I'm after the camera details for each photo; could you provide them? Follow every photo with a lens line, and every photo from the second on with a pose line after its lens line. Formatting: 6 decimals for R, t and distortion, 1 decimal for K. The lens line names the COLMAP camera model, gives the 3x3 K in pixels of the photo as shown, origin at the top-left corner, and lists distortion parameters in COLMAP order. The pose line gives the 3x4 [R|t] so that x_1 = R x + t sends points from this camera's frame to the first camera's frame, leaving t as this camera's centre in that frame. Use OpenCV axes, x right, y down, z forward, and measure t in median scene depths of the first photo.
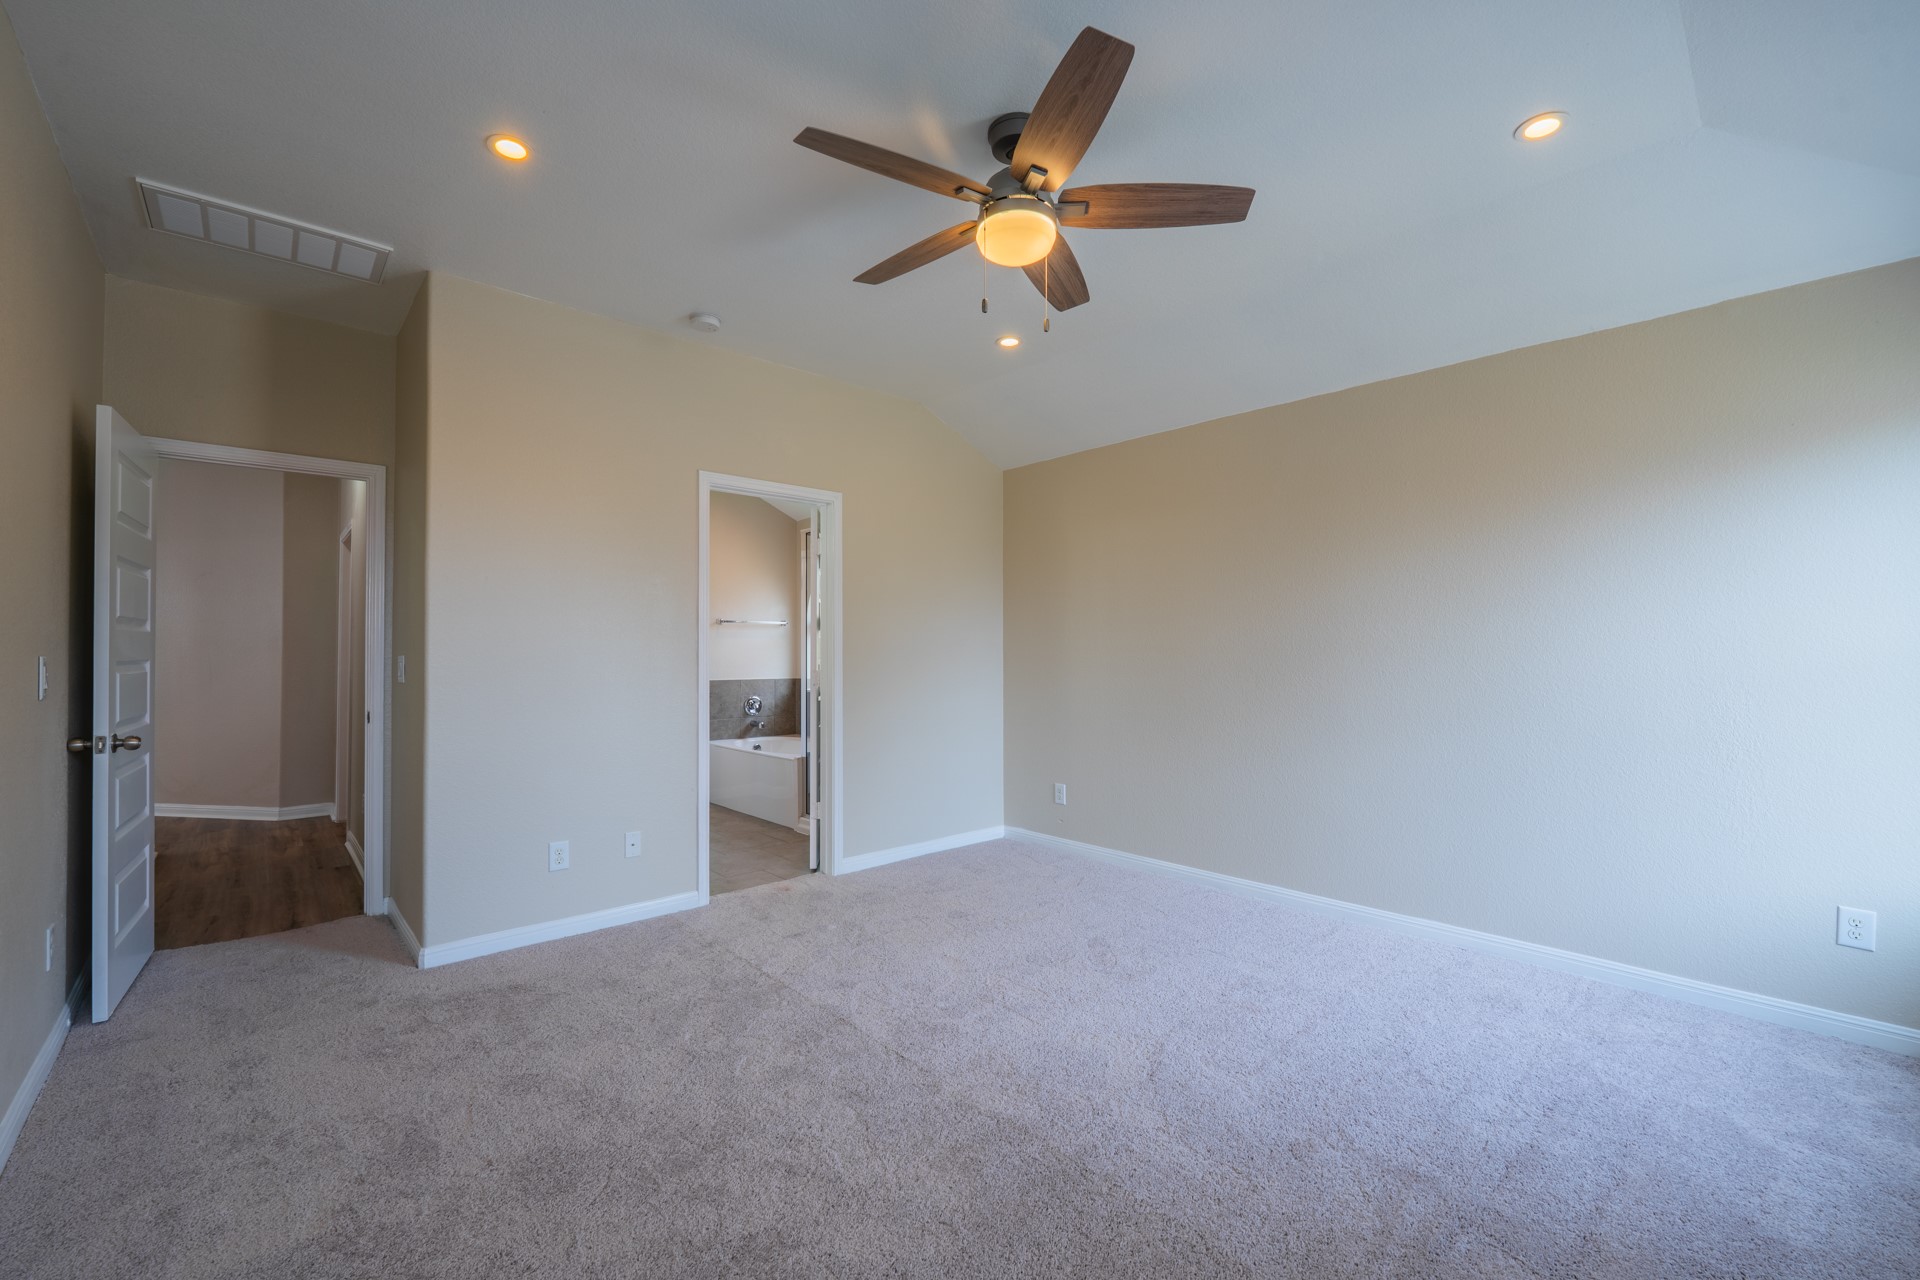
lens RADIAL K [[771.0, 0, 960.0], [0, 771.0, 640.0], [0, 0, 1]] dist [-0.001932, -0.000245]
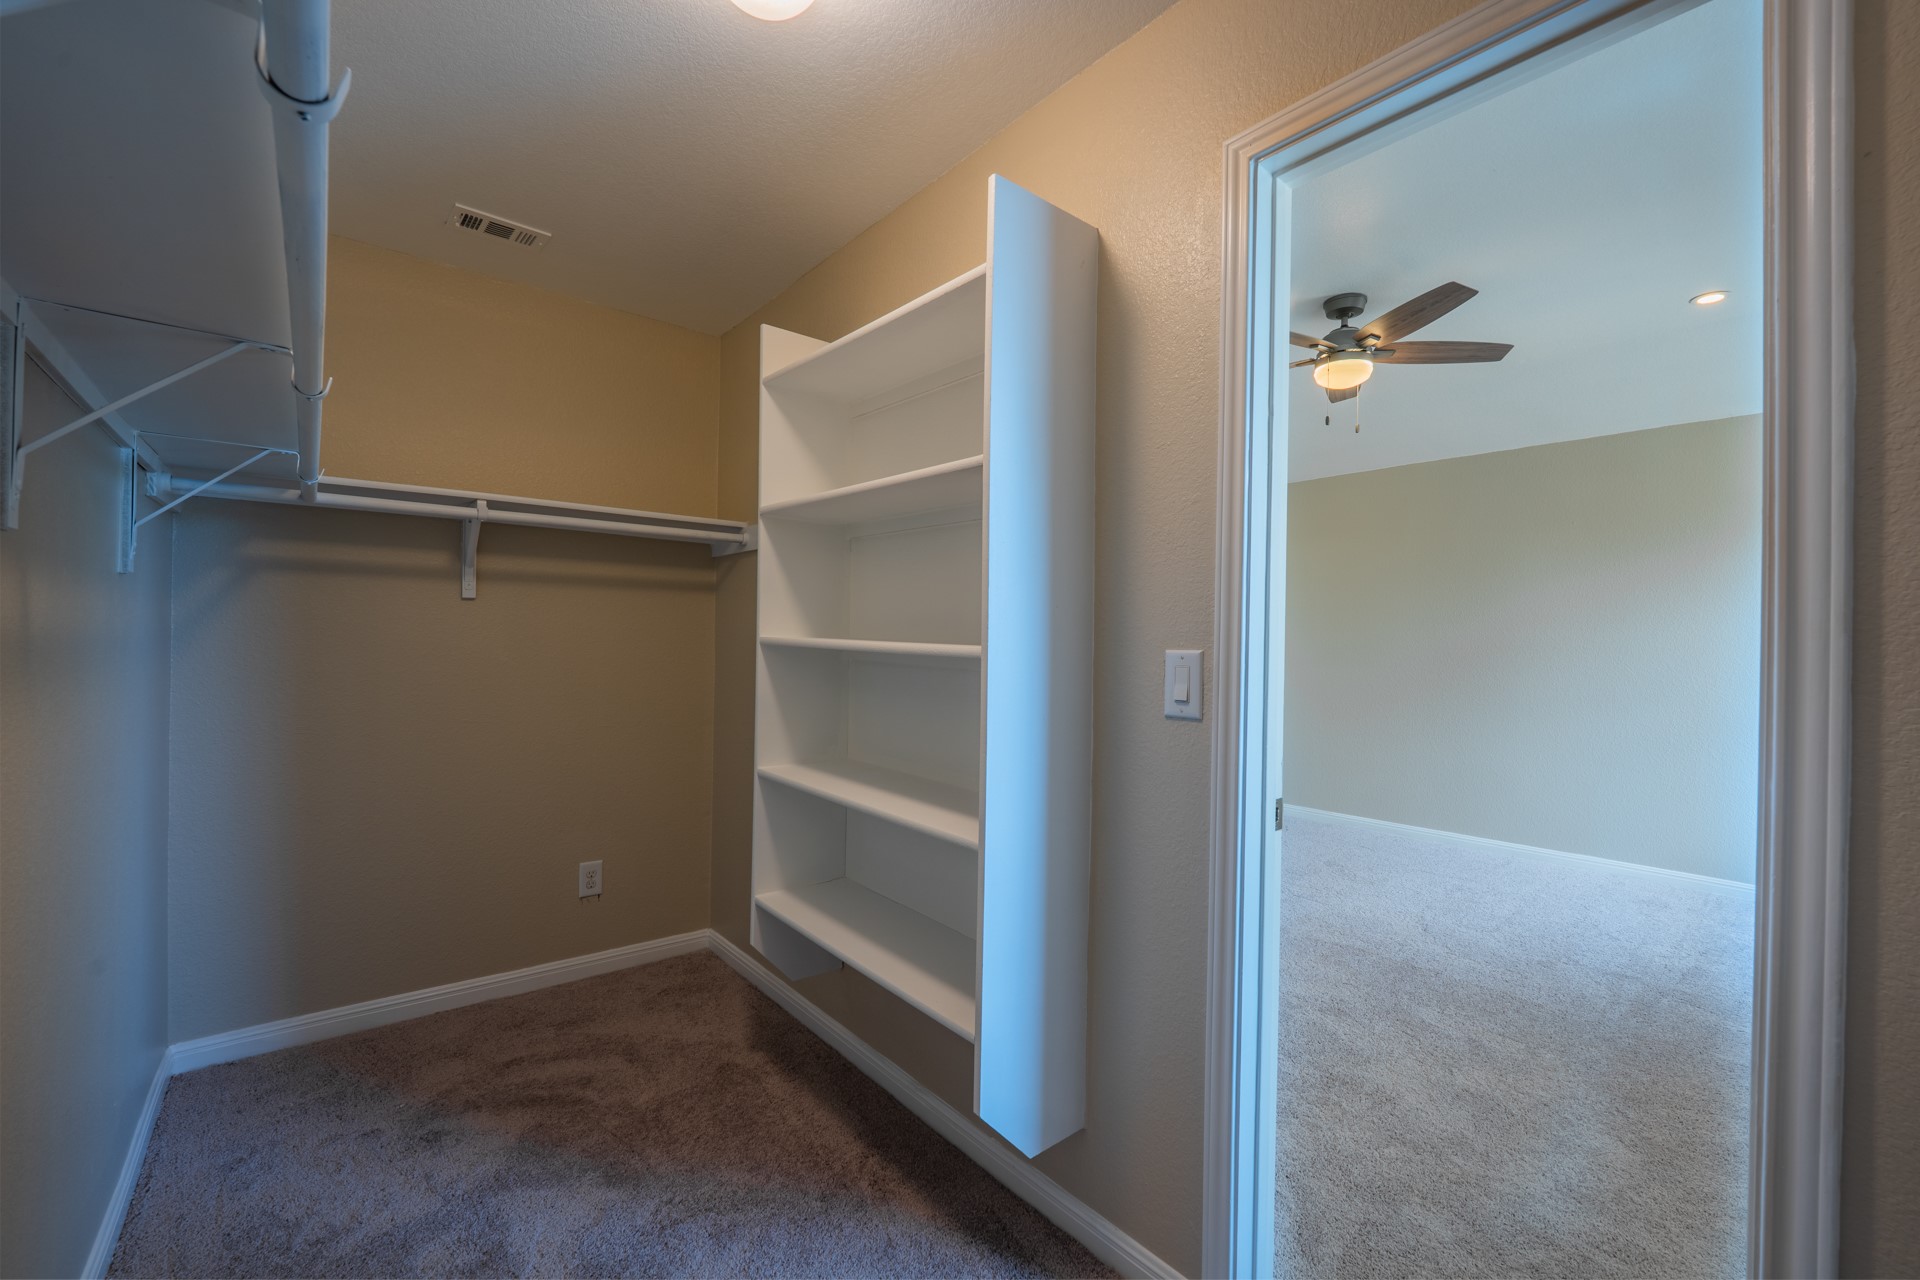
lens RADIAL K [[782.0, 0, 960.0], [0, 782.0, 640.0], [0, 0, 1]] dist [-0.000825, -0.000374]
pose [[0.998916, 0.014410, -0.044264, -0.598212], [-0.013953, 0.999846, 0.010617, -0.006437], [0.044410, -0.009988, 0.998963, -0.560249]]
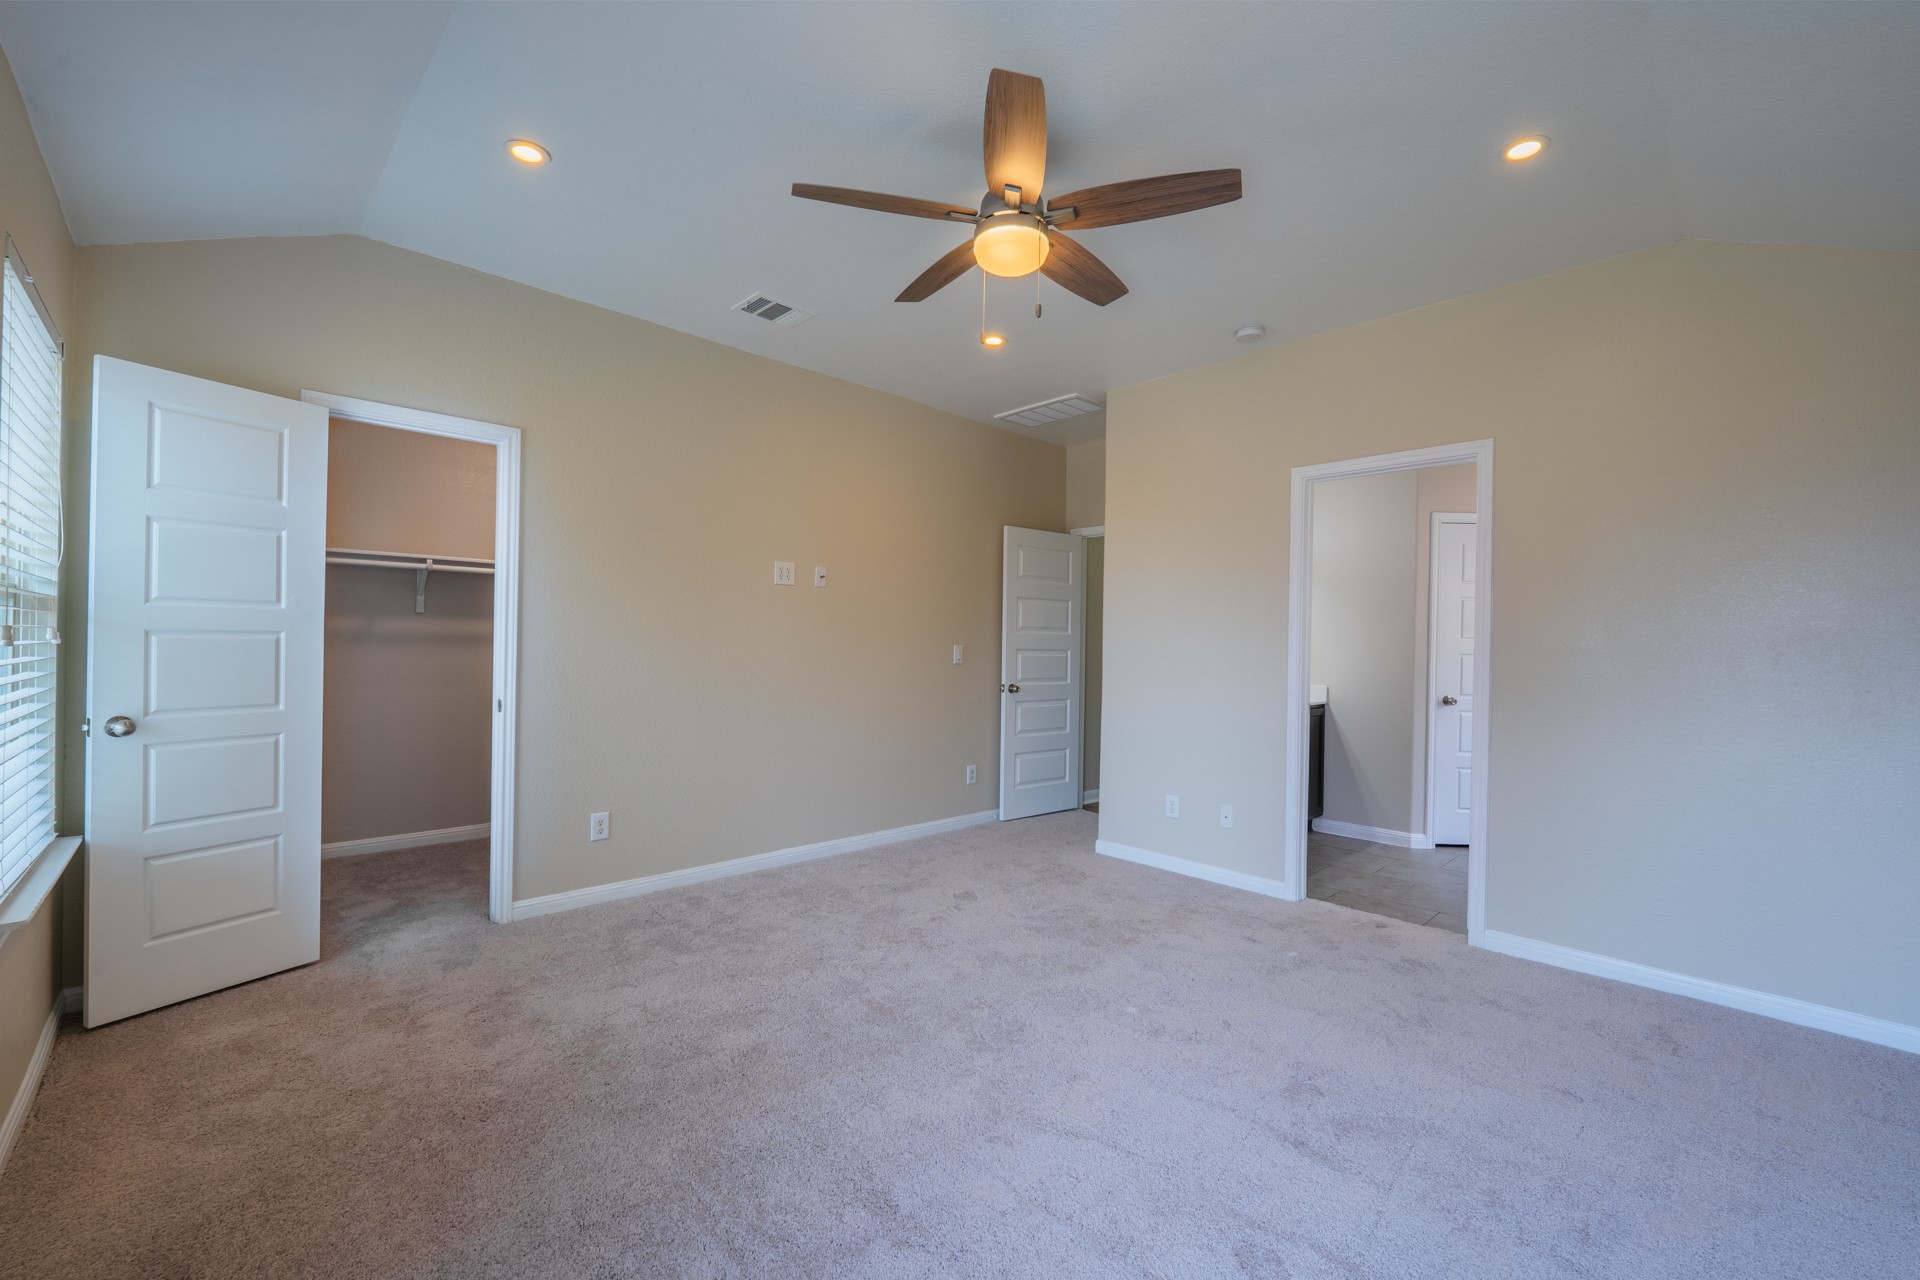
lens RADIAL K [[782.0, 0, 960.0], [0, 782.0, 640.0], [0, 0, 1]] dist [-0.000825, -0.000374]
pose [[0.049477, -0.005258, -0.998761, 1.090706], [-0.001898, 0.999984, -0.005359, 0.017986], [0.998773, 0.002161, 0.049467, 0.845863]]
